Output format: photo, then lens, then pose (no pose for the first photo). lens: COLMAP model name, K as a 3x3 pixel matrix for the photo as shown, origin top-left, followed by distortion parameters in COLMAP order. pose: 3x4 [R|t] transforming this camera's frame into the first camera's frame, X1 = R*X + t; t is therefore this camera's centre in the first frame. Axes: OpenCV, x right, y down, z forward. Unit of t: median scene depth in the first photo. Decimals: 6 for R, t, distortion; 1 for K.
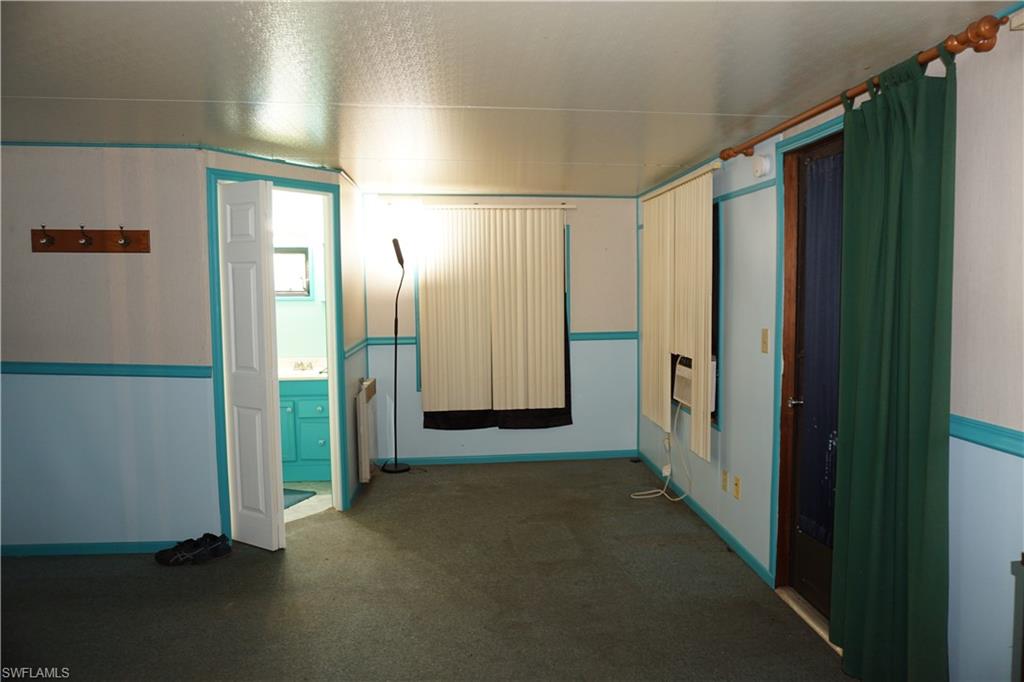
lens RADIAL K [[684.0, 0, 512.0], [0, 684.0, 341.0], [0, 0, 1]] dist [-0.055503, 0.033400]
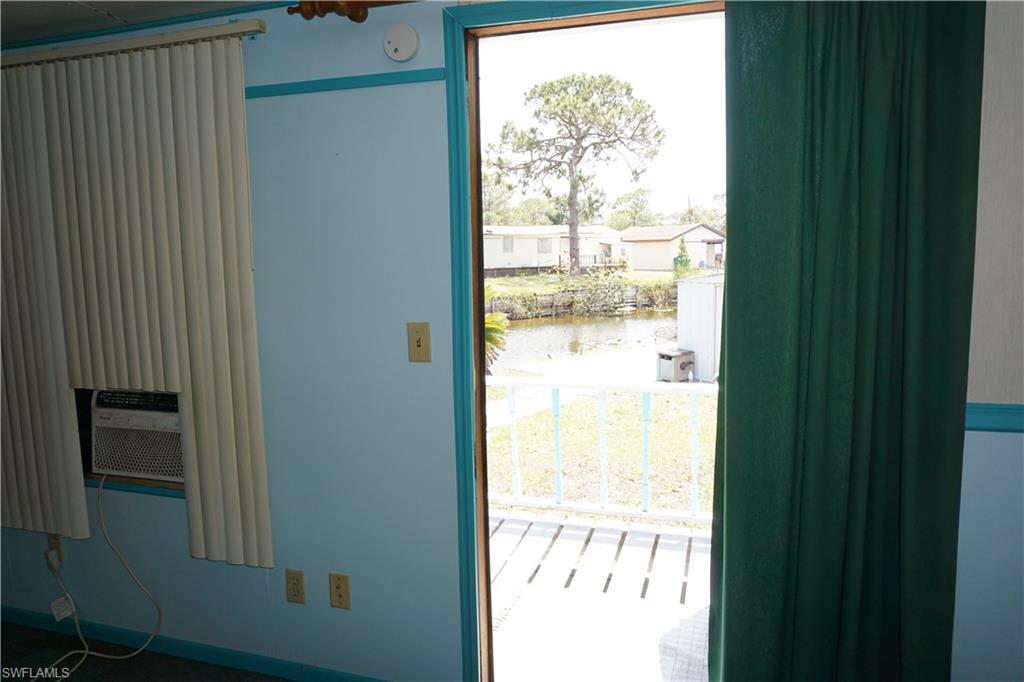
lens RADIAL K [[684.0, 0, 512.0], [0, 684.0, 341.0], [0, 0, 1]] dist [-0.055503, 0.033400]
pose [[0.363700, -0.111481, 0.924821, -0.111664], [0.086720, 0.992553, 0.085542, -0.032607], [-0.927471, 0.049089, 0.370659, 0.506241]]
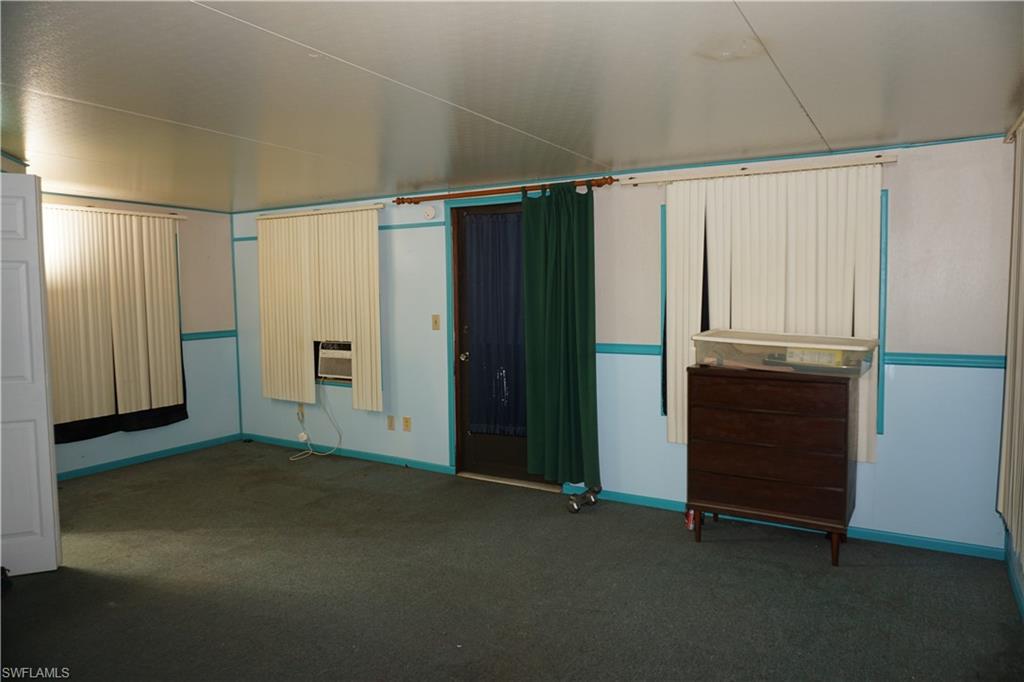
lens RADIAL K [[684.0, 0, 512.0], [0, 684.0, 341.0], [0, 0, 1]] dist [-0.055503, 0.033400]
pose [[0.584578, -0.059988, 0.809117, -0.589018], [0.069740, 0.997287, 0.023552, 0.013261], [-0.808335, 0.042660, 0.587175, -0.056904]]
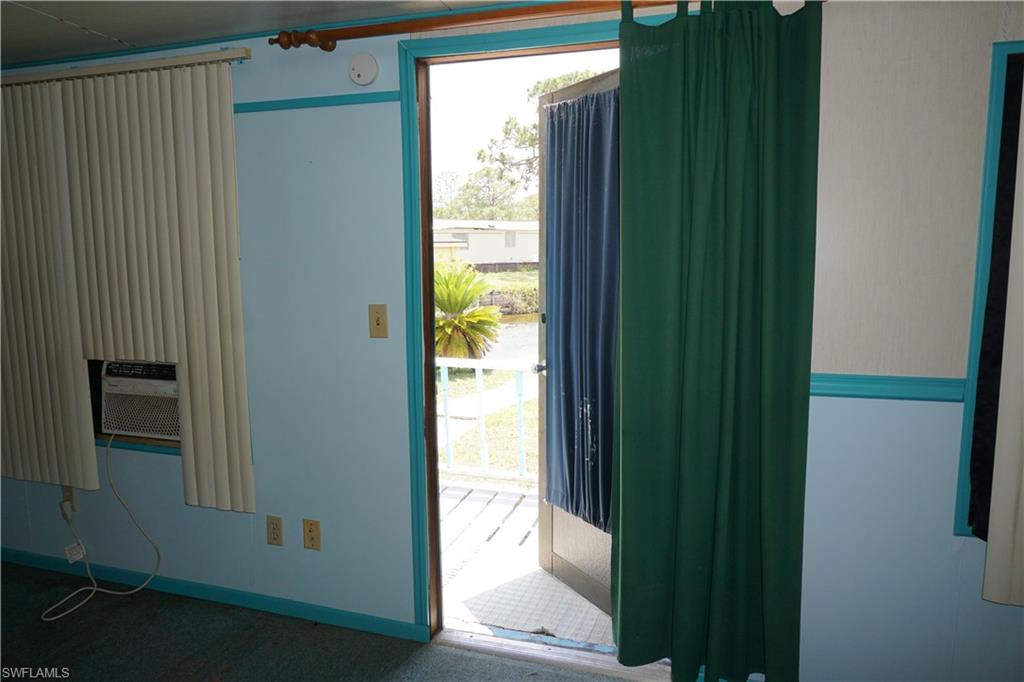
lens RADIAL K [[684.0, 0, 512.0], [0, 684.0, 341.0], [0, 0, 1]] dist [-0.055503, 0.033400]
pose [[0.369741, -0.113927, 0.922124, -0.171259], [0.076505, 0.992817, 0.091986, -0.024322], [-0.925980, 0.036536, 0.375801, 0.434899]]
